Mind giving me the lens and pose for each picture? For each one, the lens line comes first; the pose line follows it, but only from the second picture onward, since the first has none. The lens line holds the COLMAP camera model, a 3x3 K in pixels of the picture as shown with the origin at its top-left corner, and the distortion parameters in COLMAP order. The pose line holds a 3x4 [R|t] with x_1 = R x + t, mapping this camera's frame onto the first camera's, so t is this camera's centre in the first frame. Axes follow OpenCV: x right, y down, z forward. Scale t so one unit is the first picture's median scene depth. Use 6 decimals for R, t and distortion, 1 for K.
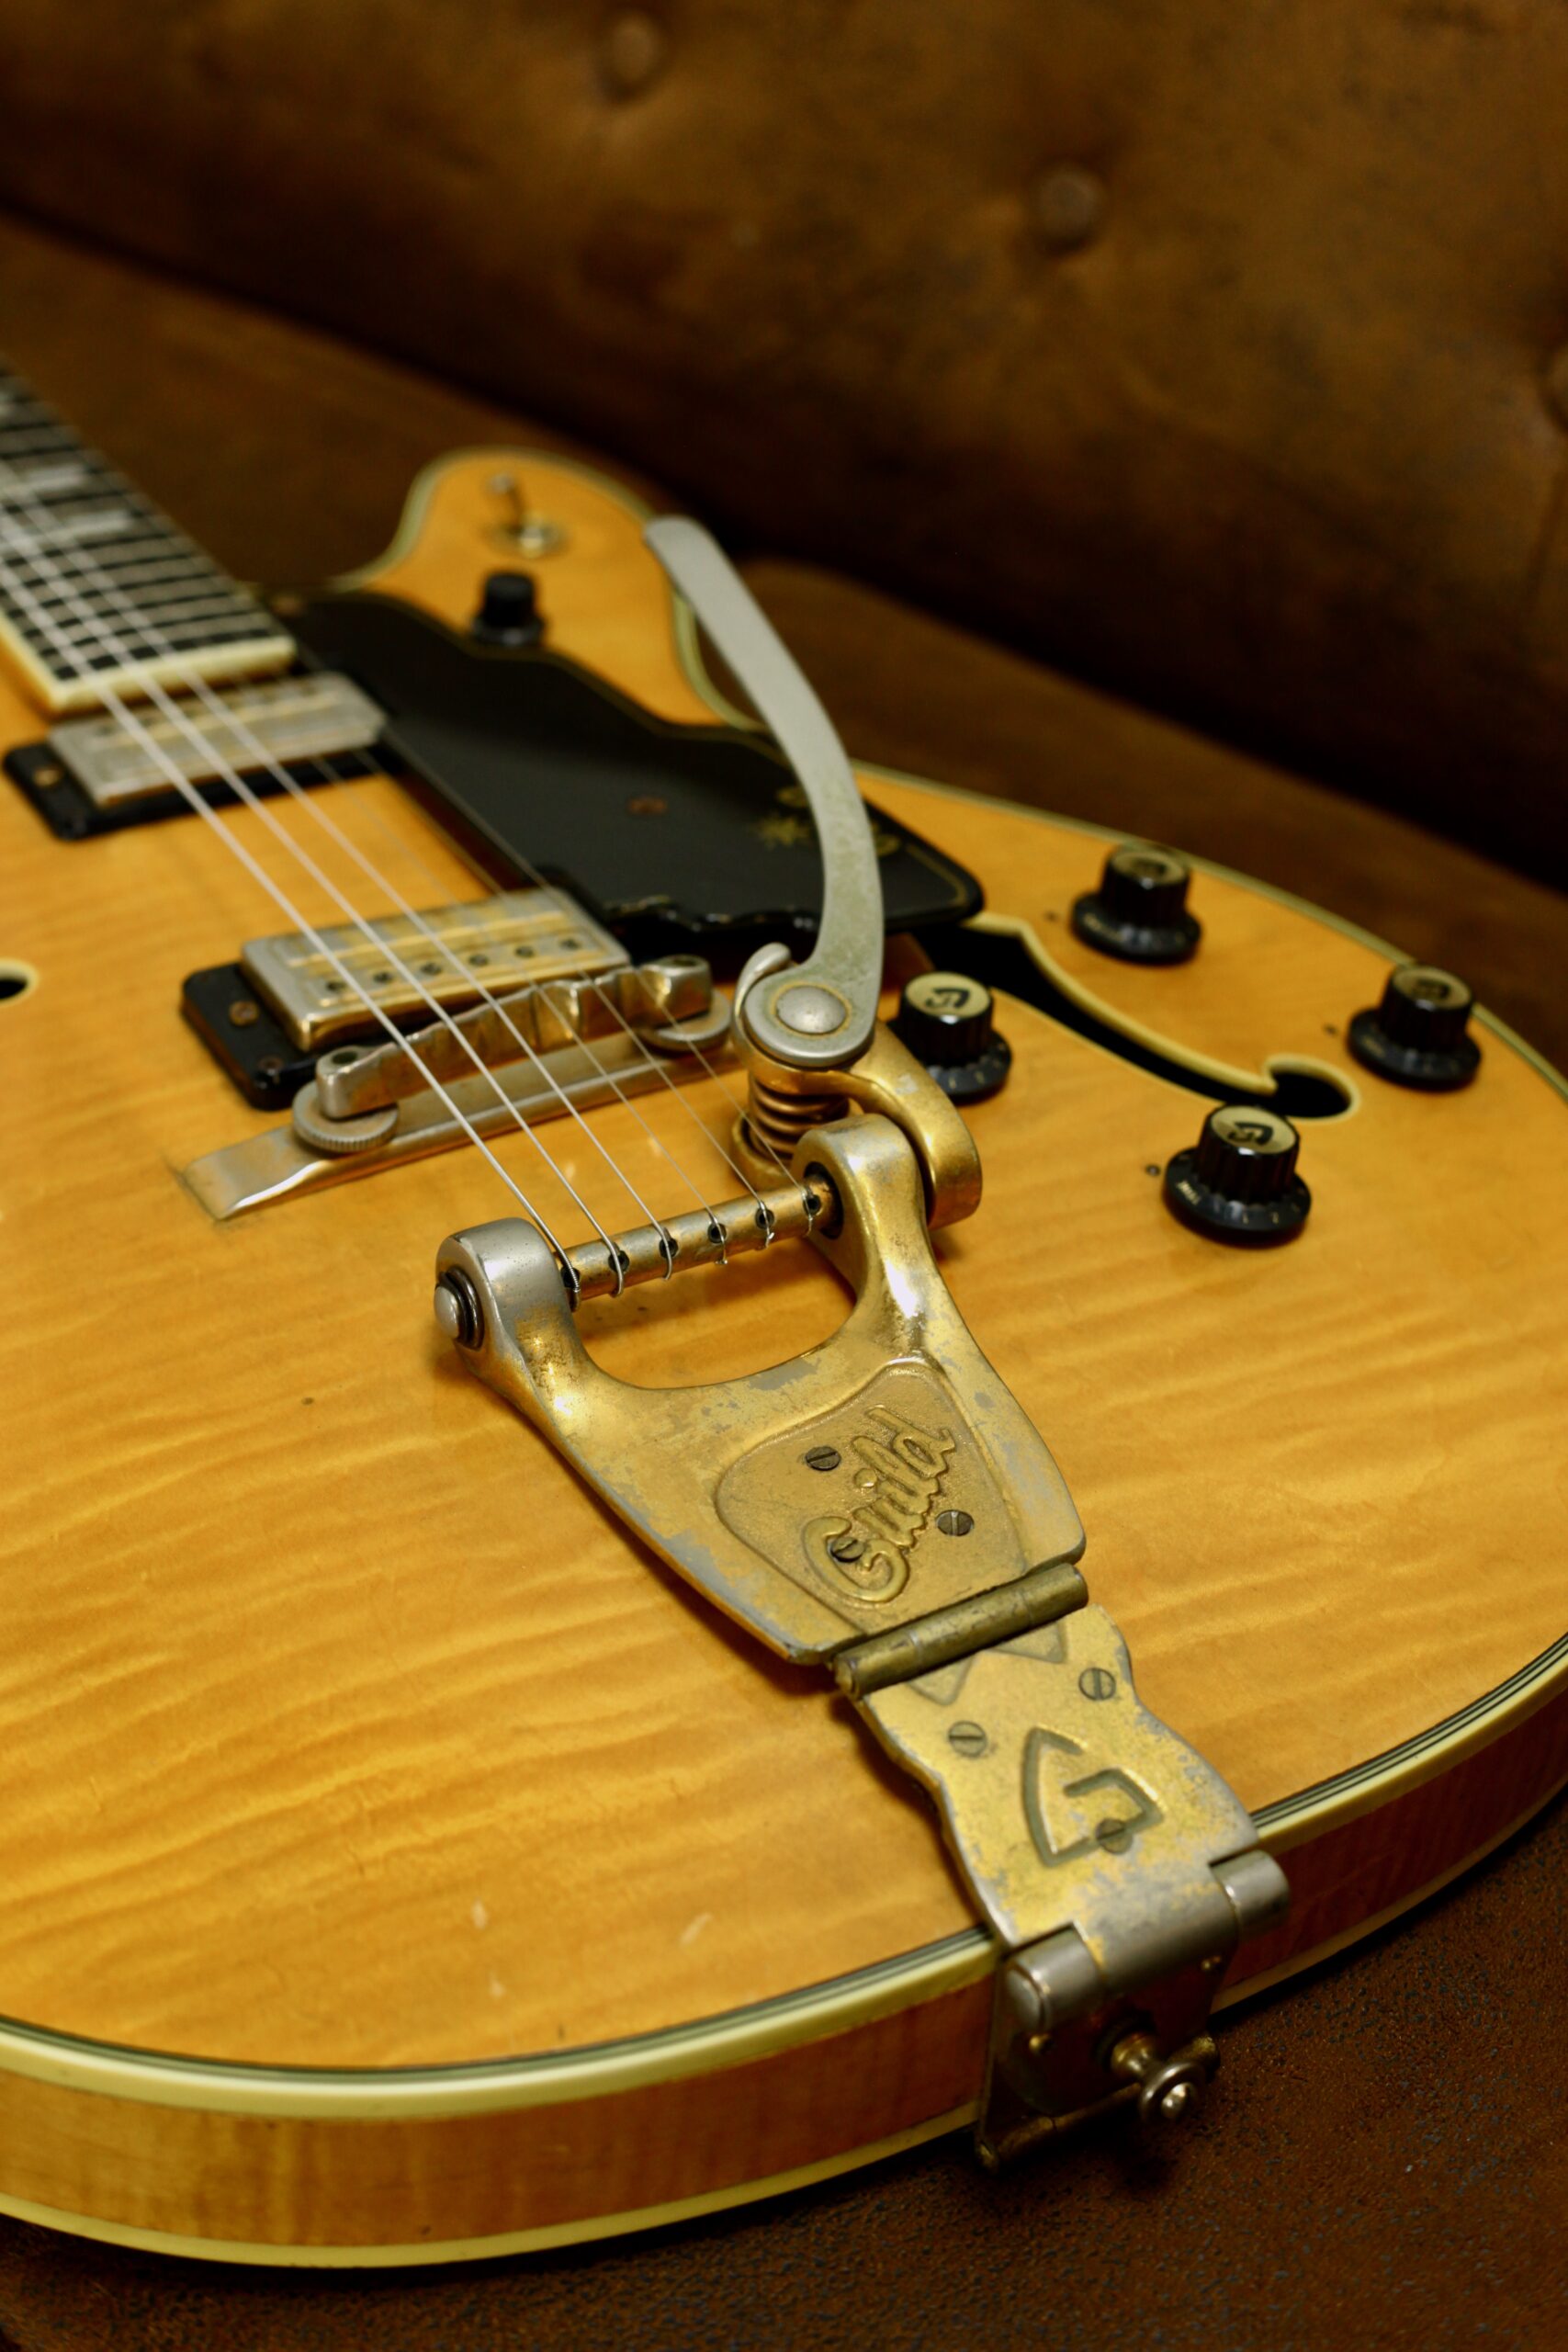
lens RADIAL K [[3790.9, 0, 779.5], [0, 3790.9, 1164.8], [0, 0, 1]] dist [-0.120998, 0.000000]
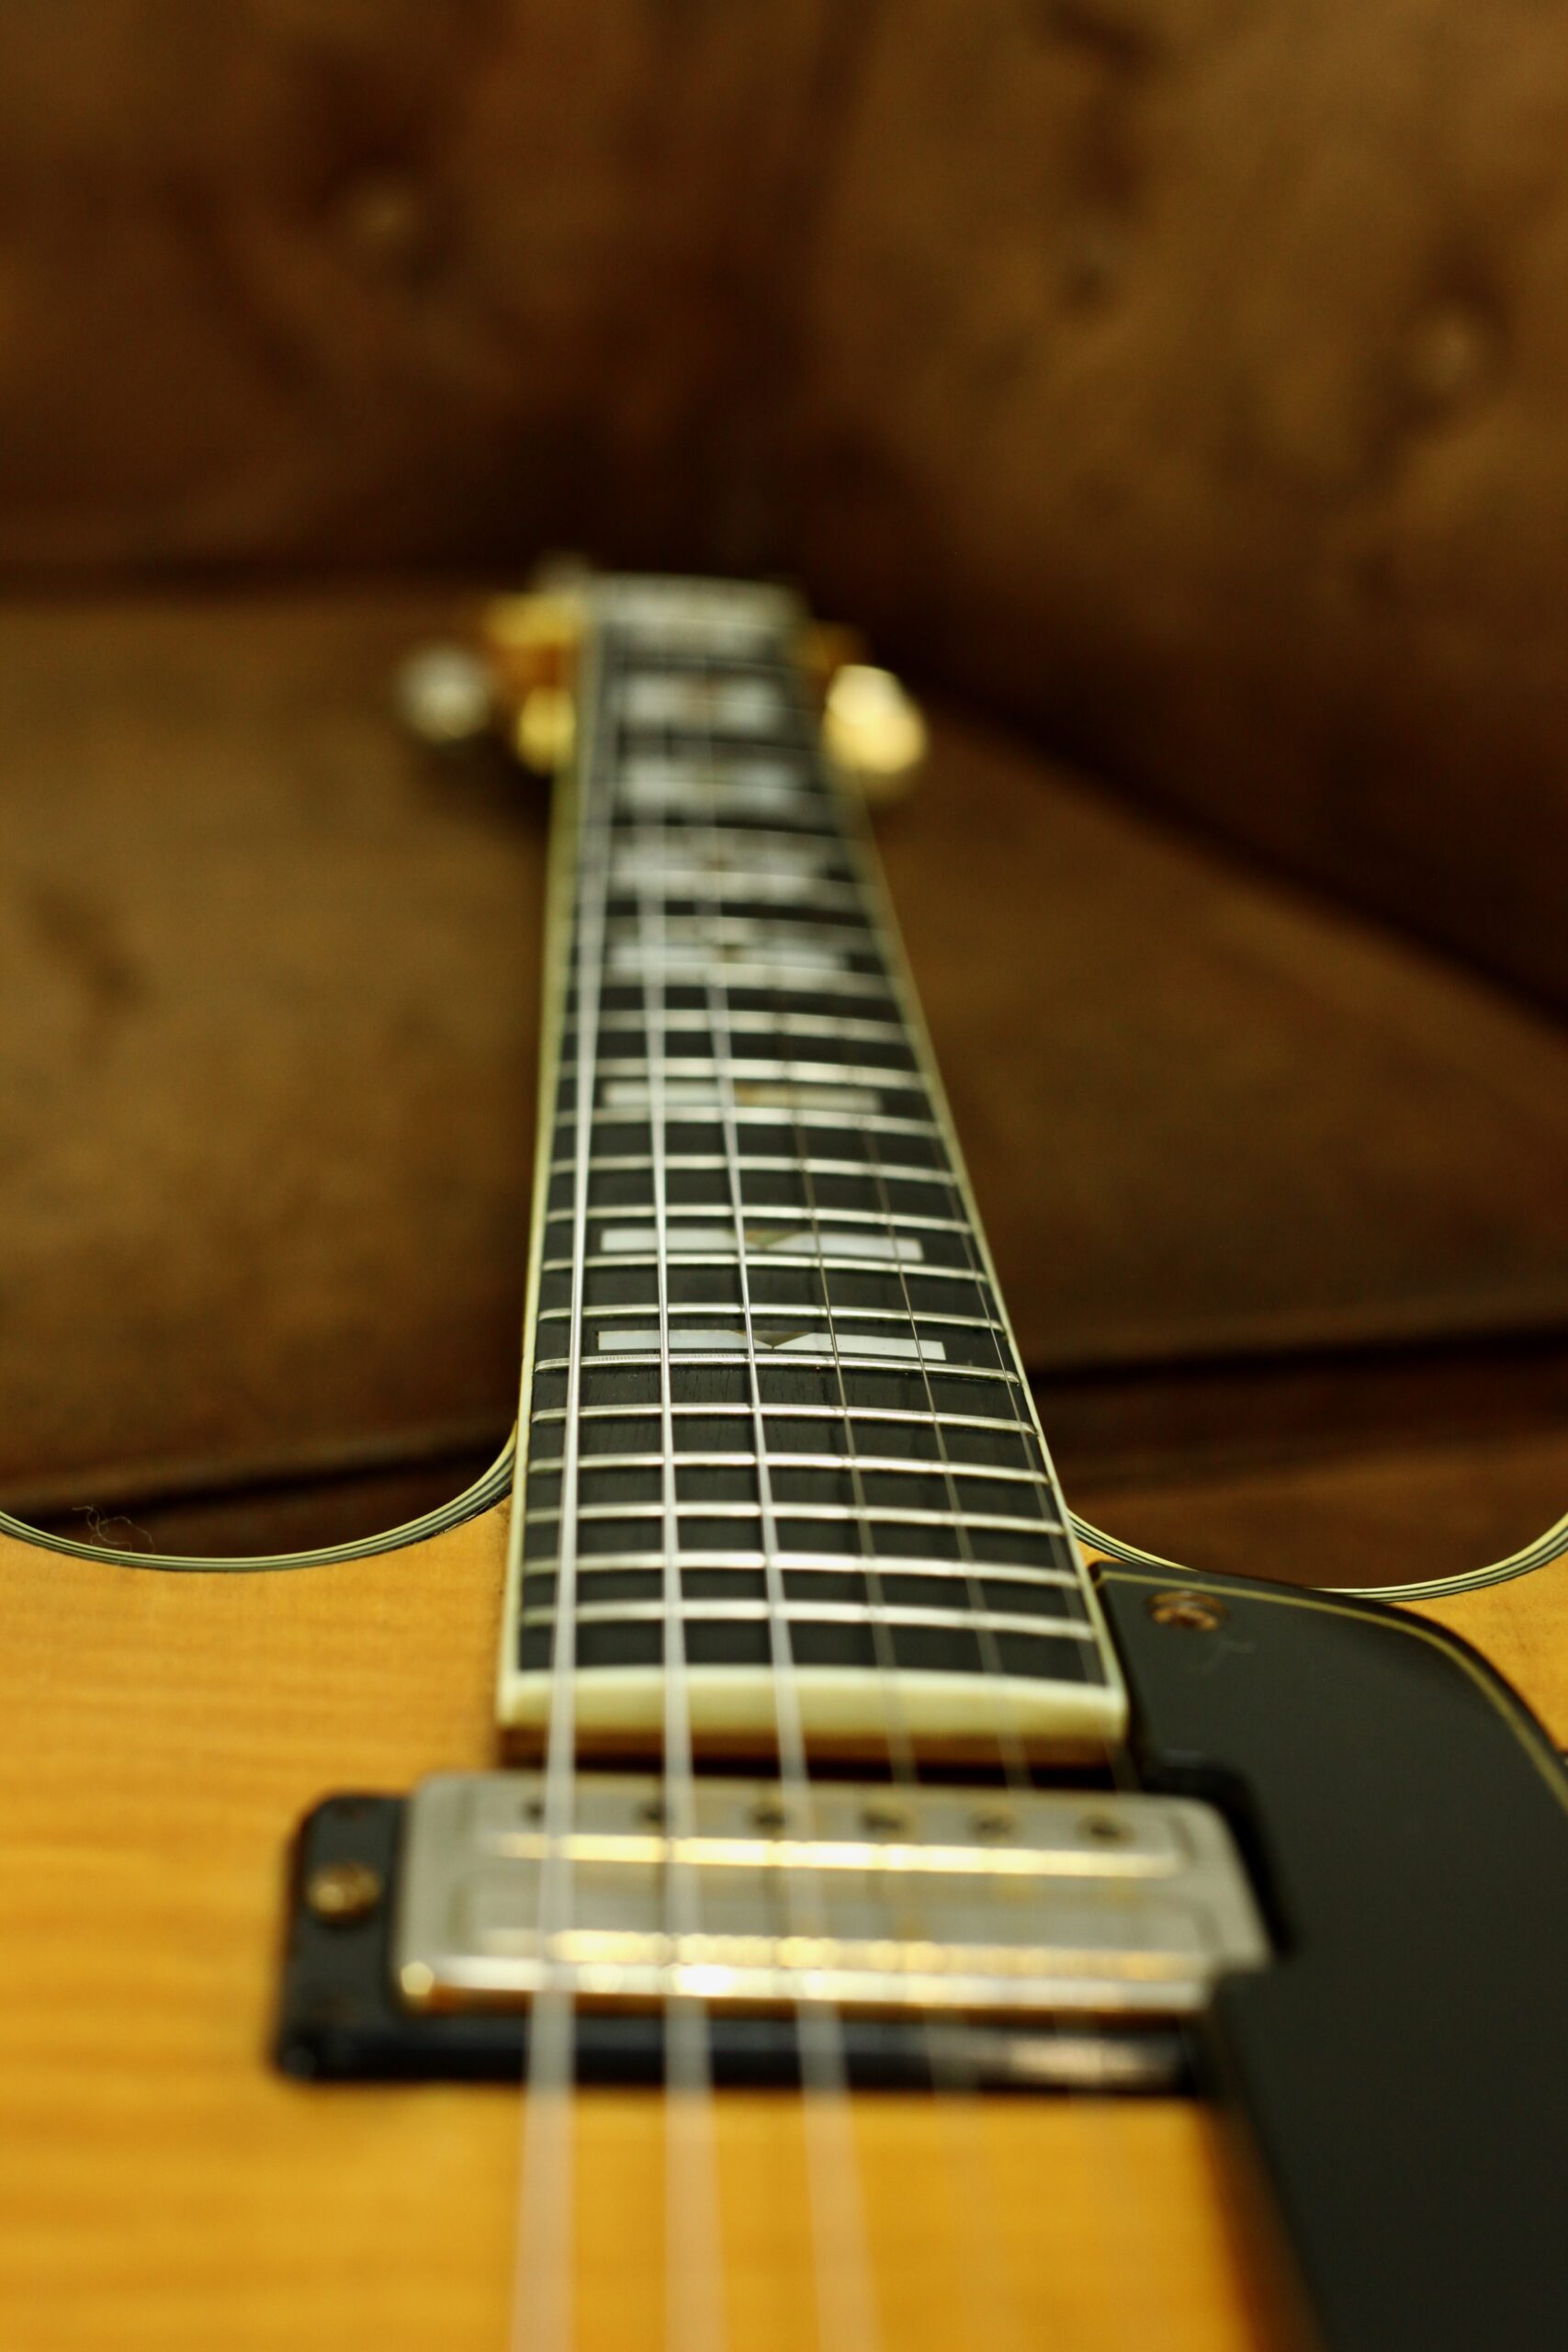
lens RADIAL K [[3790.9, 0, 787.4], [0, 3790.9, 1190.1], [0, 0, 1]] dist [-0.120998, 0.000000]
pose [[0.891054, 0.160038, -0.424748, -0.000354], [-0.262749, 0.944918, -0.195176, -0.130045], [0.370116, 0.285514, 0.884022, 0.791039]]
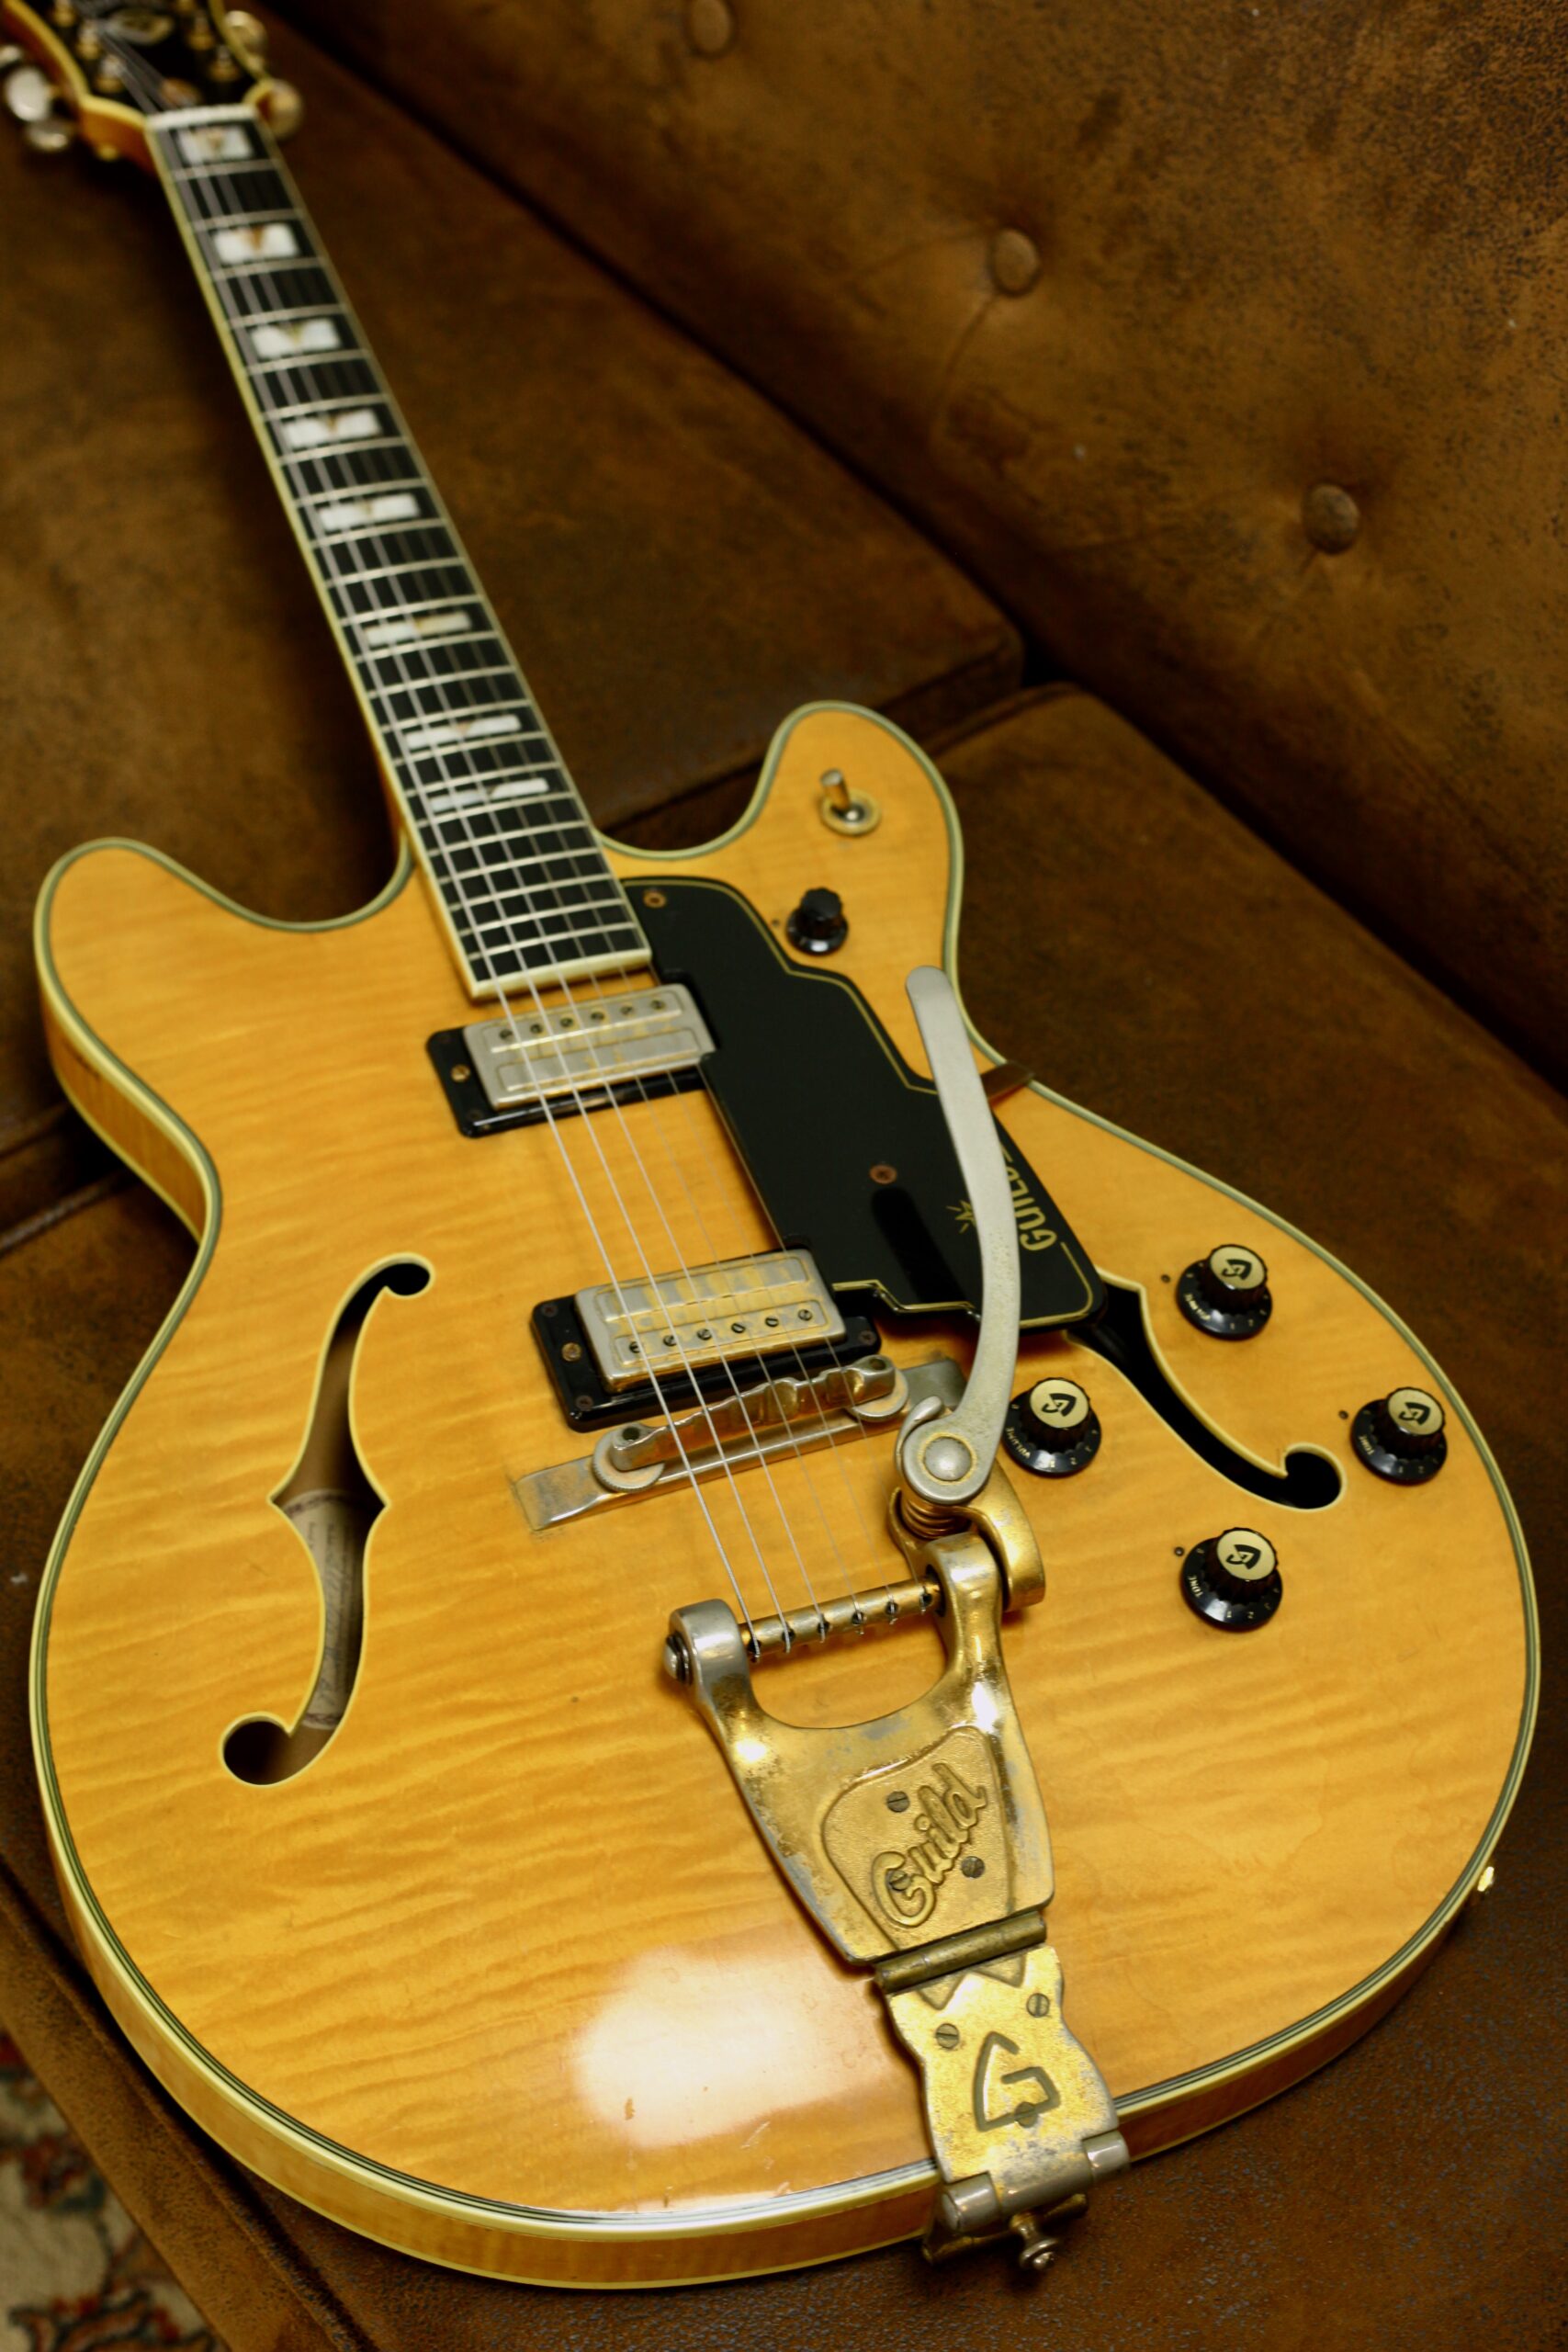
lens RADIAL K [[3790.9, 0, 771.3], [0, 3790.9, 1120.3], [0, 0, 1]] dist [-0.120998, 0.000000]
pose [[0.984557, 0.150685, -0.089115, 0.054157], [-0.121786, 0.955220, 0.269673, -0.576385], [0.125760, -0.254656, 0.958819, -0.392347]]
